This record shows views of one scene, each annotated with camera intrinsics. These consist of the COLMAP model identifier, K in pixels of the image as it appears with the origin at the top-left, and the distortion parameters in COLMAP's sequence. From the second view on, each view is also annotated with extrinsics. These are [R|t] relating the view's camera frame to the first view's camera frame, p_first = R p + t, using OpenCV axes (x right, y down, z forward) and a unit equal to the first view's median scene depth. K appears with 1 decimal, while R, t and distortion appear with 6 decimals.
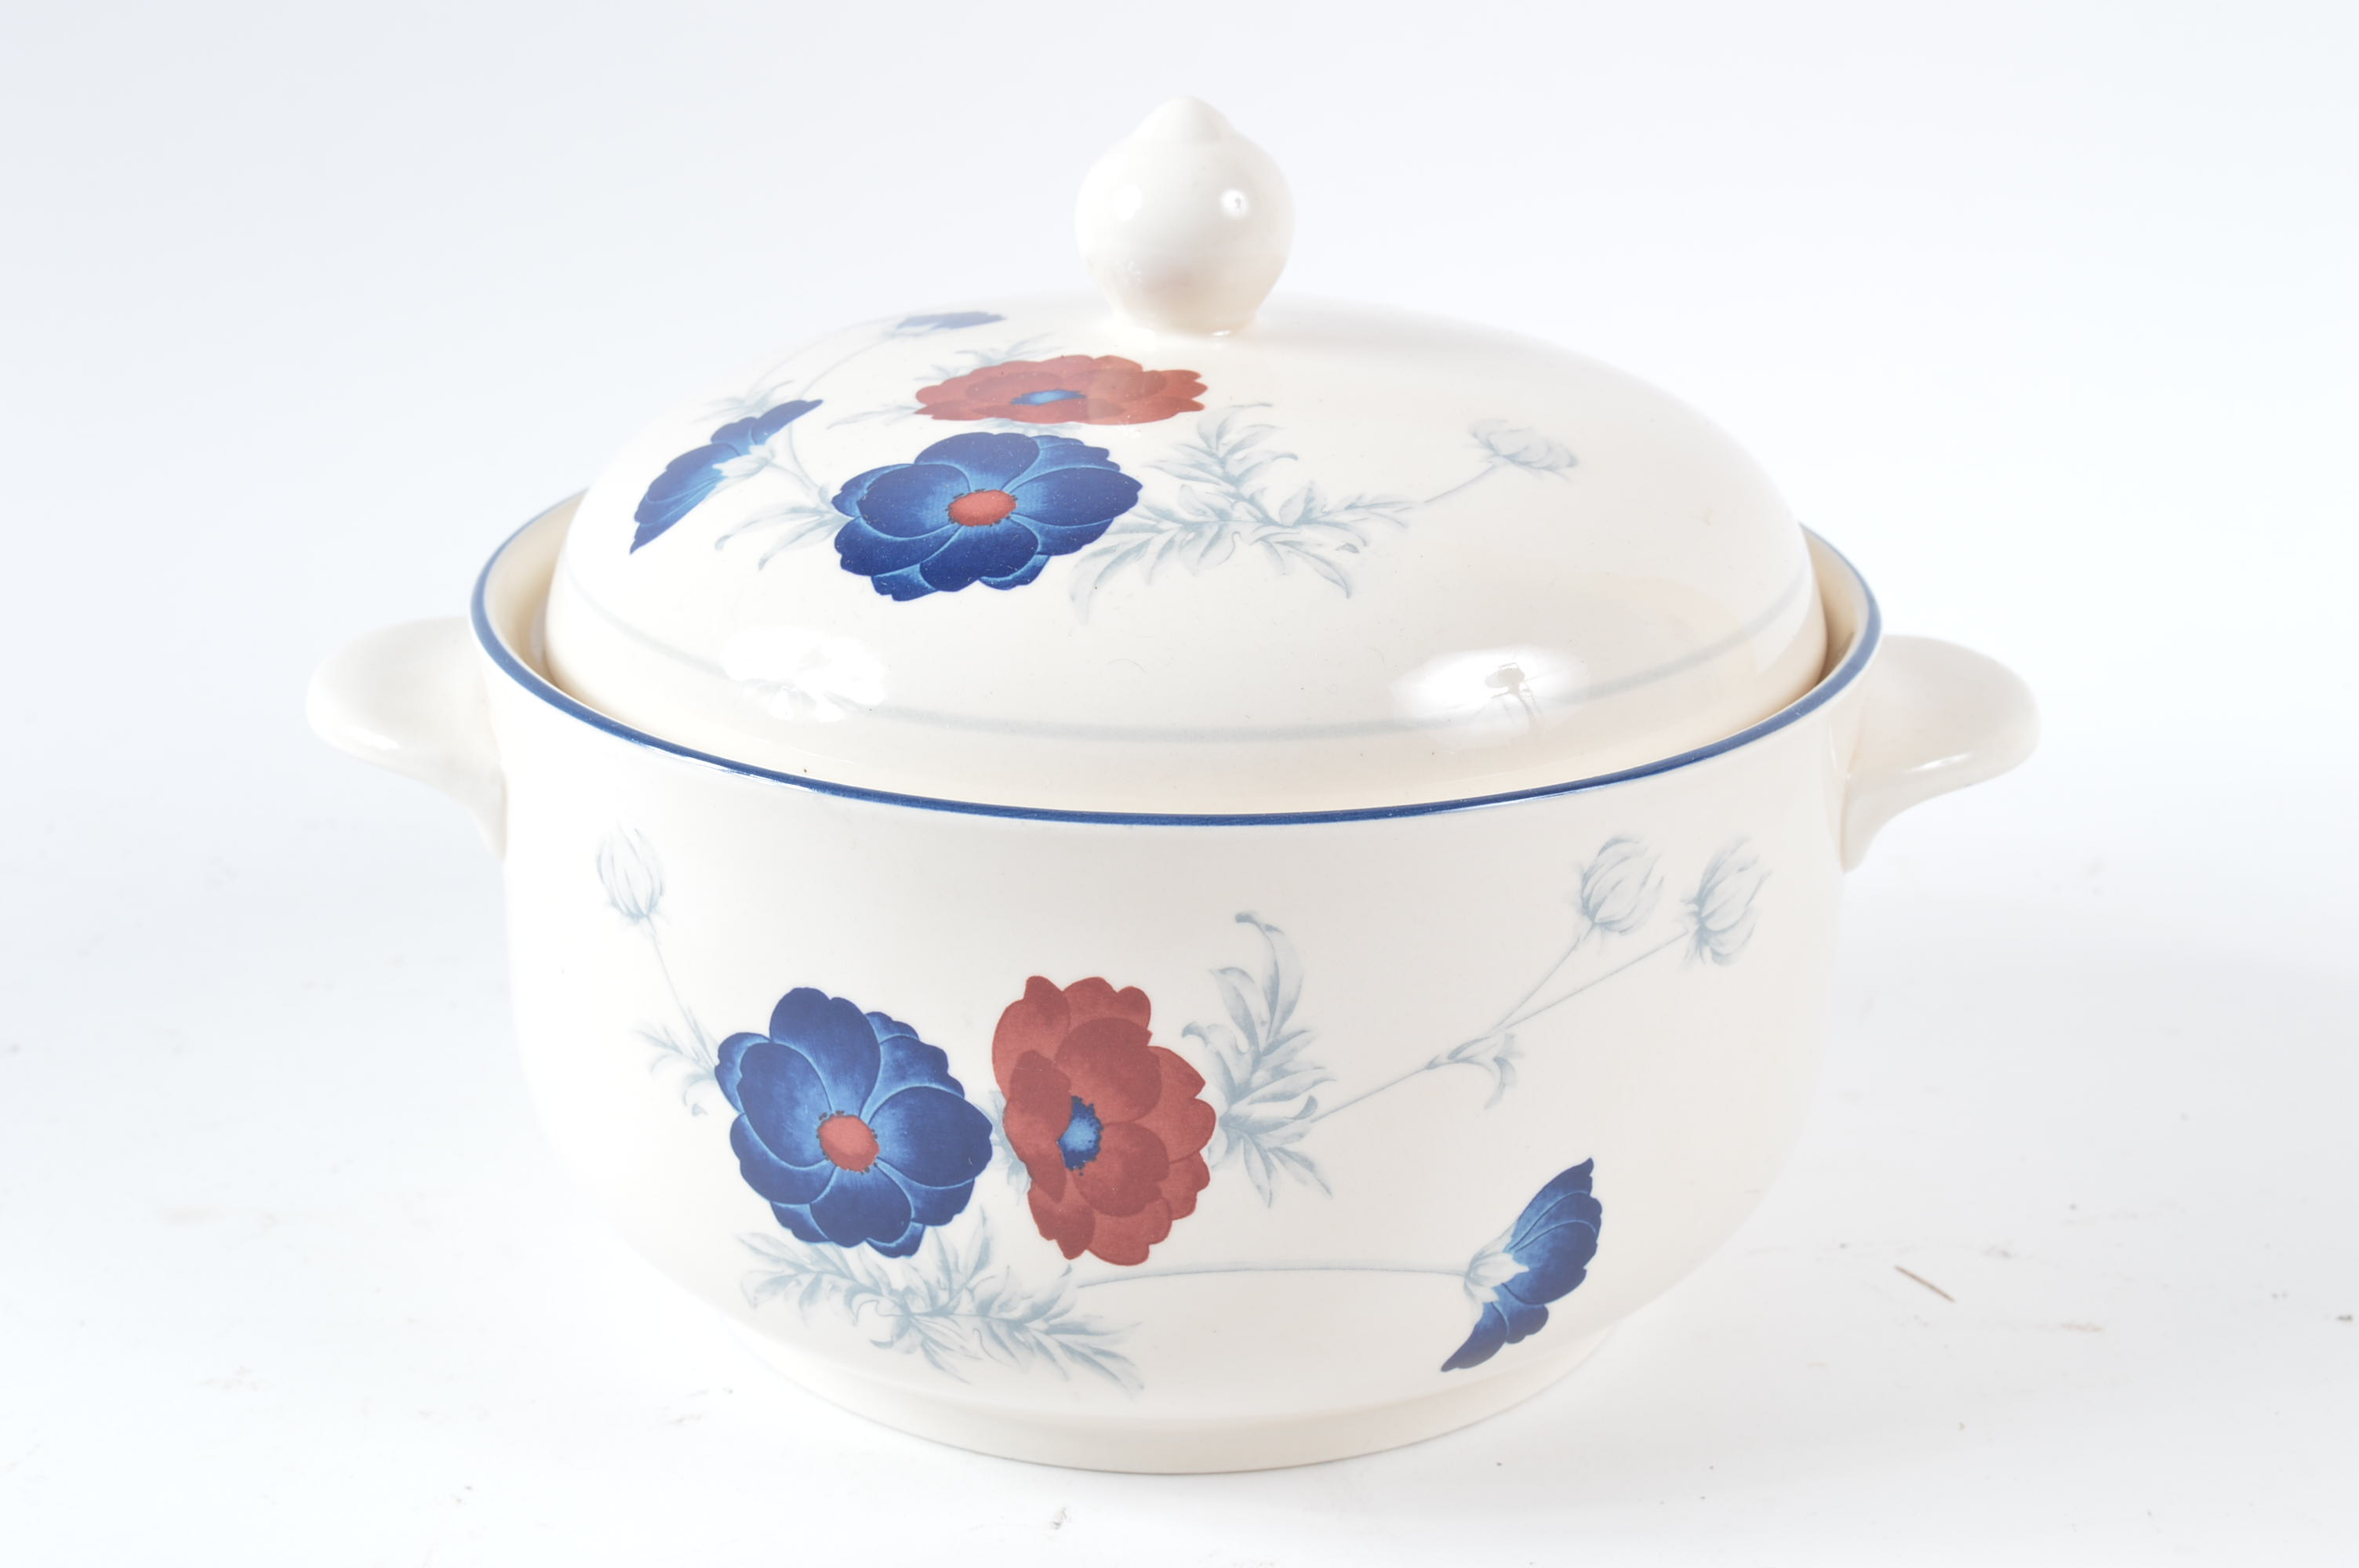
lens RADIAL K [[3936.0, 0, 1179.5], [0, 3936.0, 784.0], [0, 0, 1]] dist [0.003802, 0.015984]
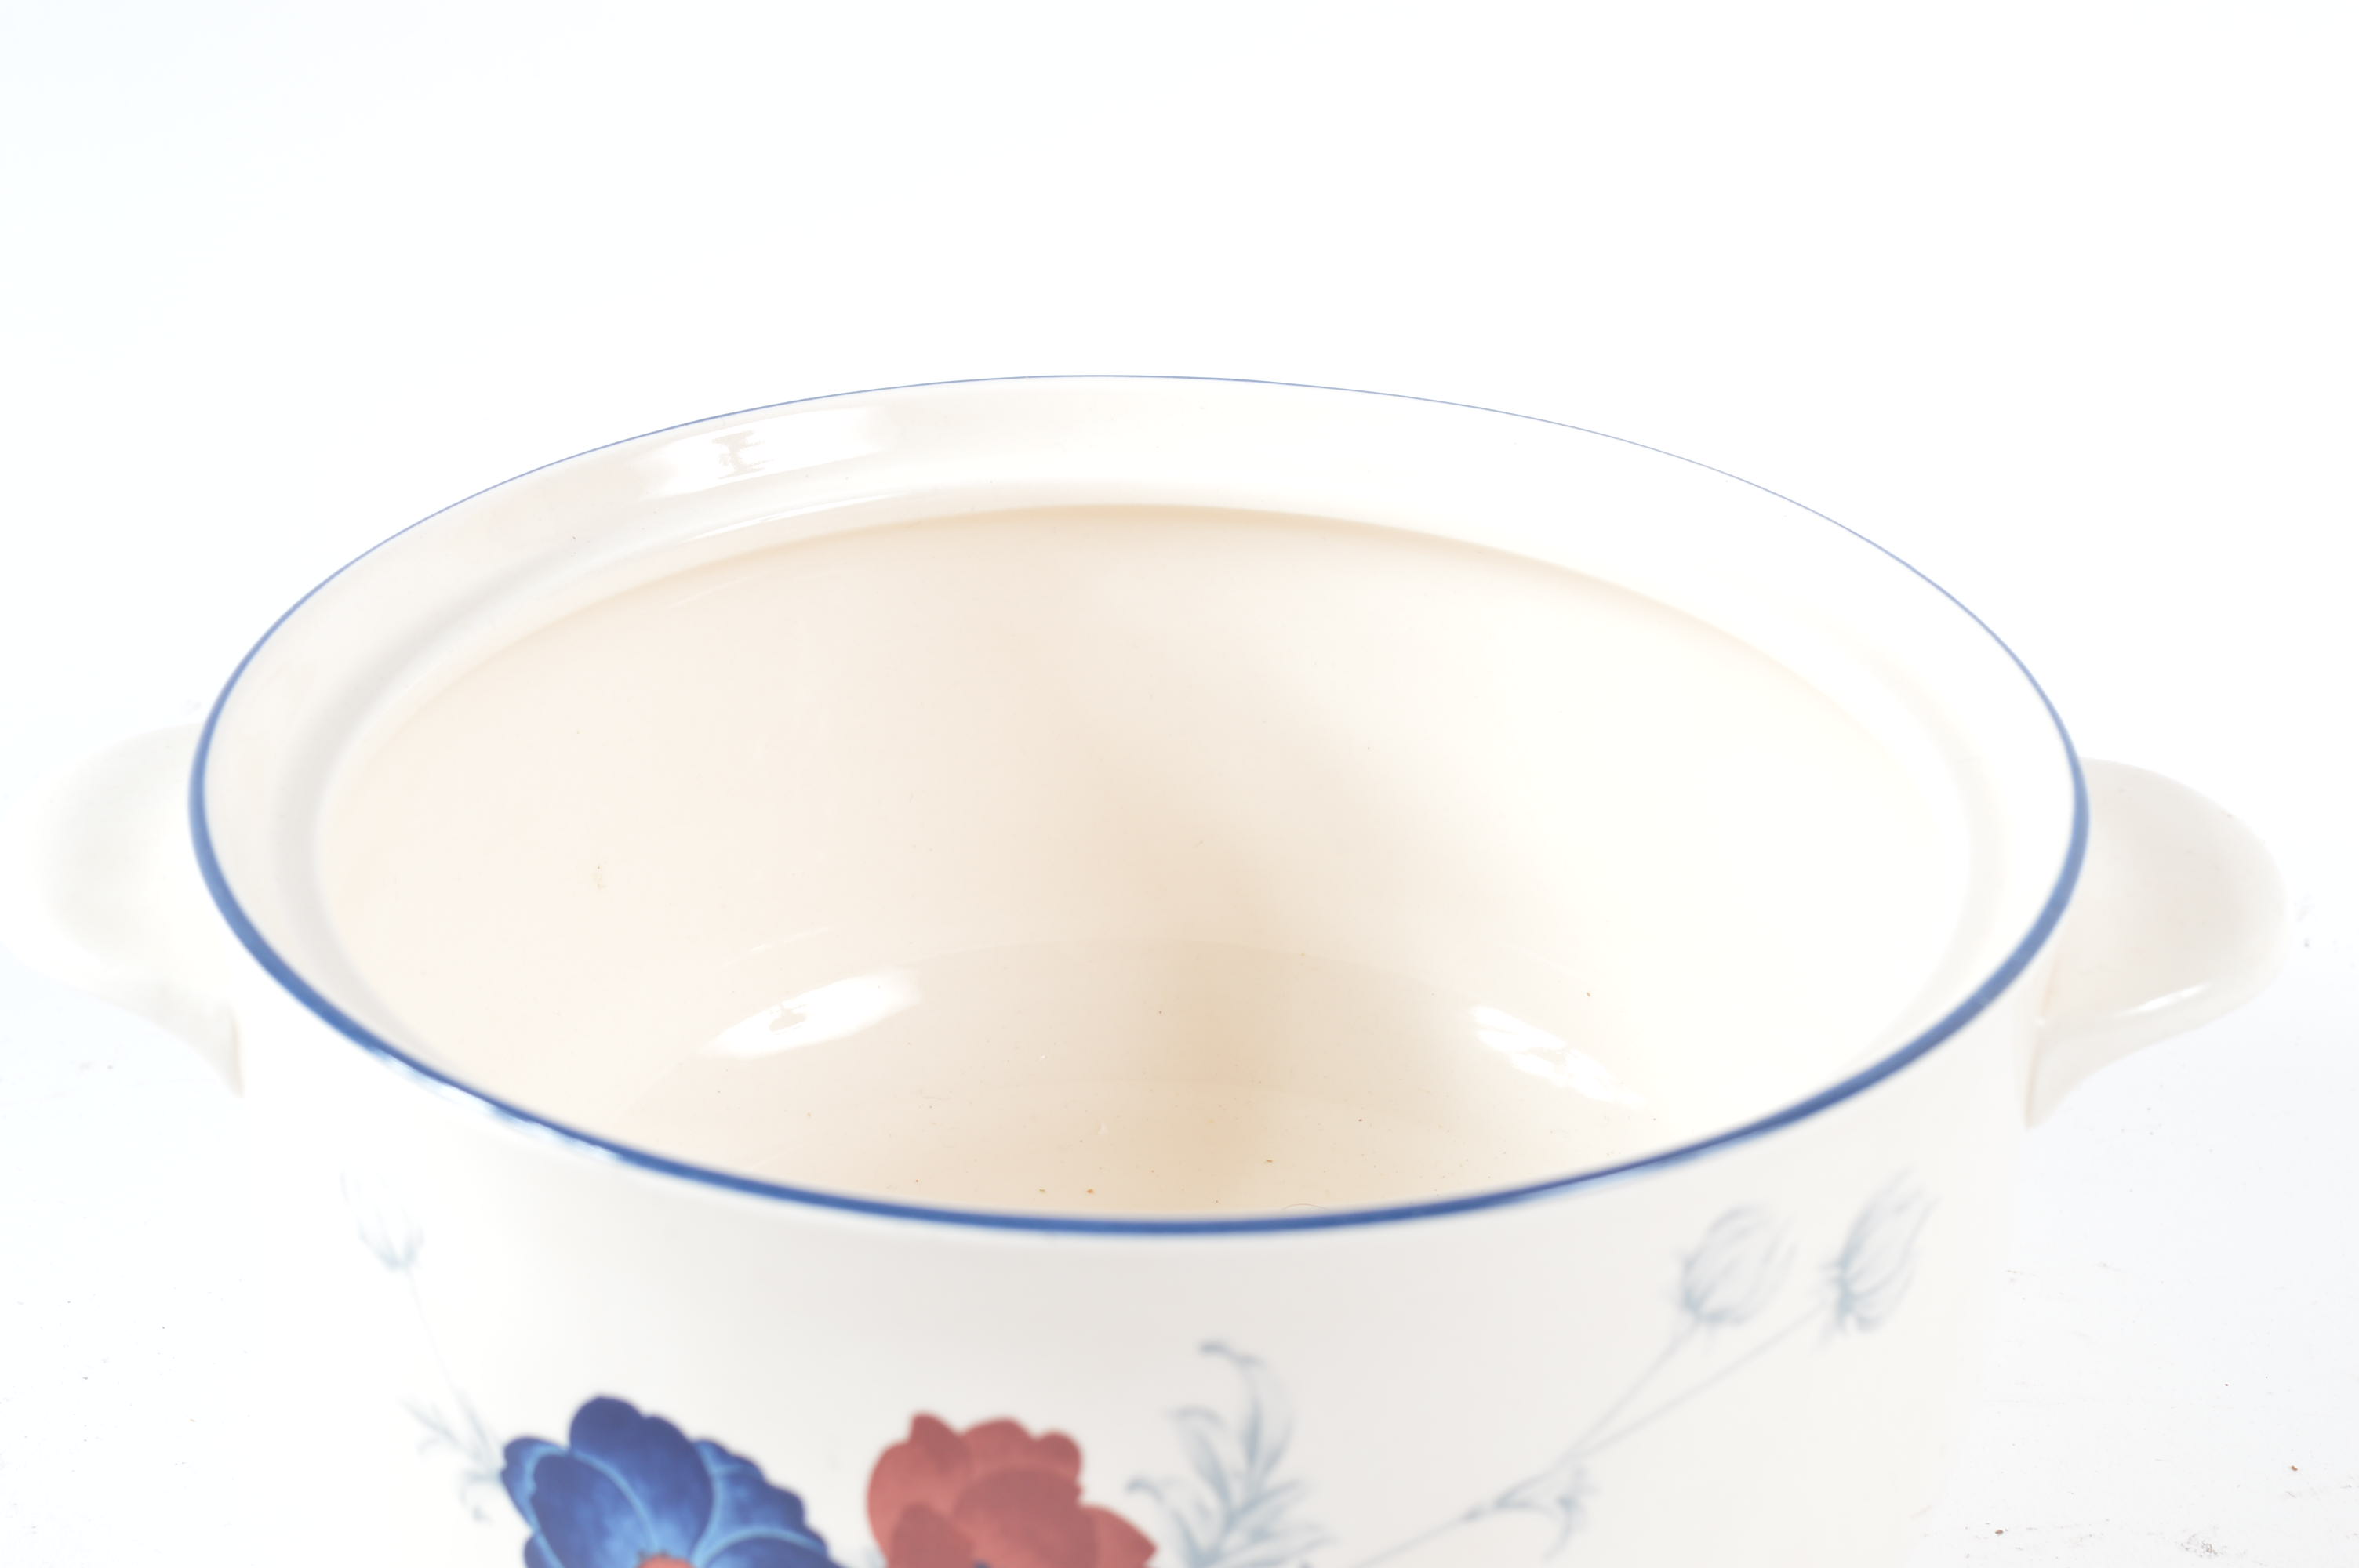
lens RADIAL K [[3936.0, 0, 1179.5], [0, 3936.0, 784.0], [0, 0, 1]] dist [0.003802, 0.015984]
pose [[0.999847, 0.009967, -0.014354, 0.019086], [-0.008042, 0.991685, 0.128437, -0.154315], [0.015515, -0.128302, 0.991614, 0.292027]]
